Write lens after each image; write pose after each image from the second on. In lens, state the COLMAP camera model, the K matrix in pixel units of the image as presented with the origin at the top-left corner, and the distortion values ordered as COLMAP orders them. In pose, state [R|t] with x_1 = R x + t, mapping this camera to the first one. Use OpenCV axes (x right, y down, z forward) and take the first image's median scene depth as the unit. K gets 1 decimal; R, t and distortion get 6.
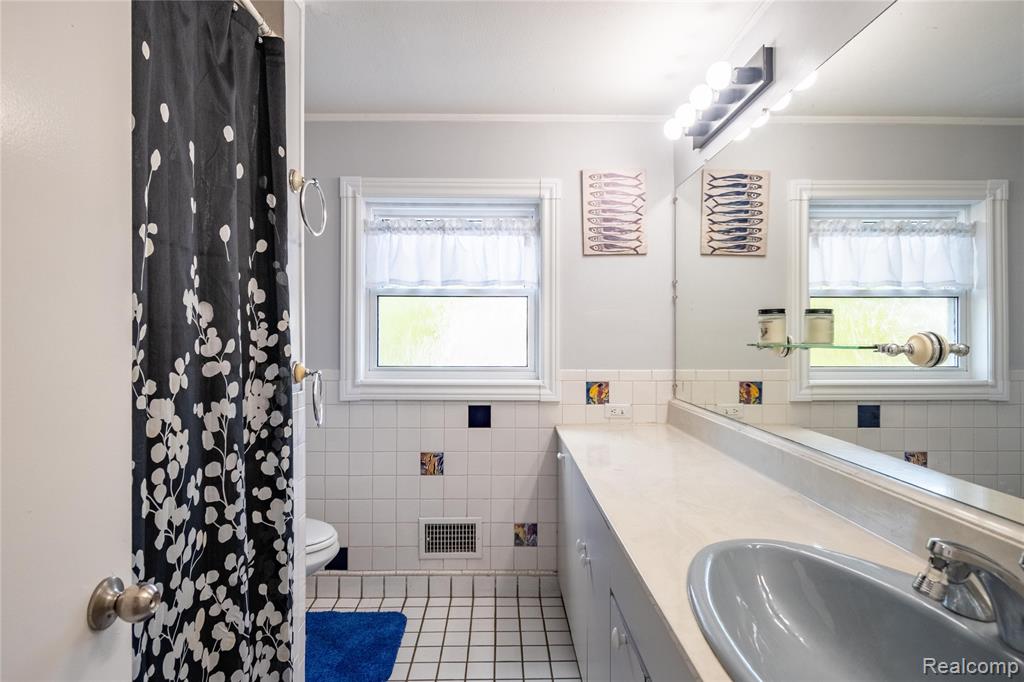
lens RADIAL K [[549.3, 0, 511.6], [0, 549.3, 330.4], [0, 0, 1]] dist [0.001975, -0.003030]
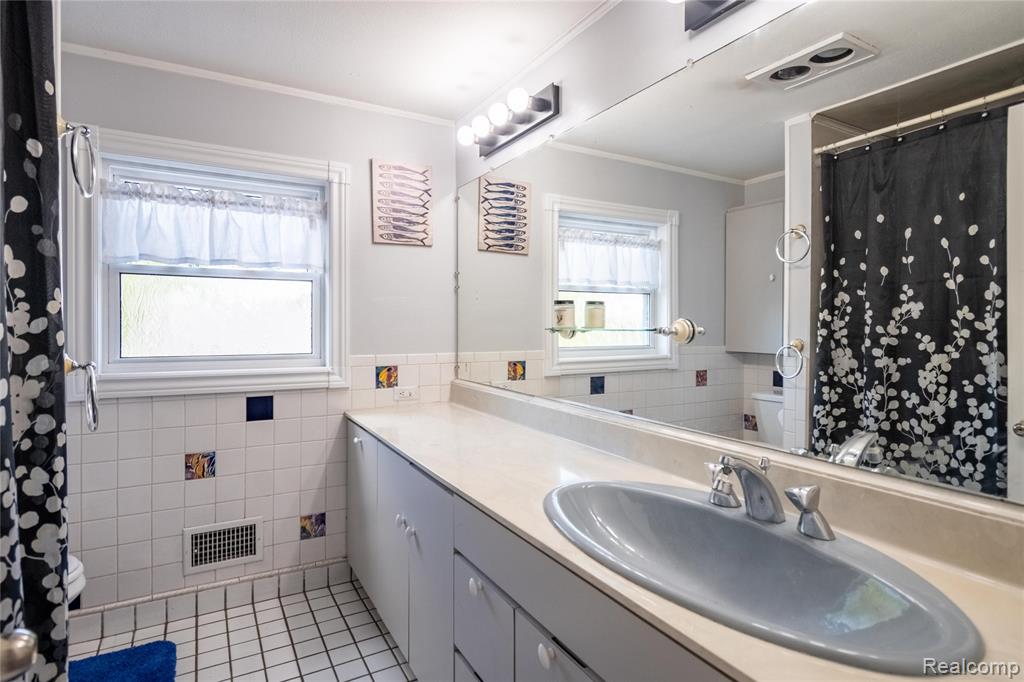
lens RADIAL K [[539.0, 0, 516.2], [0, 539.0, 322.3], [0, 0, 1]] dist [0.004326, -0.007073]
pose [[0.874499, 0.002735, 0.485020, -0.123948], [-0.007246, 0.999946, 0.007425, 0.001626], [-0.484974, -0.010007, 0.874471, -0.005896]]
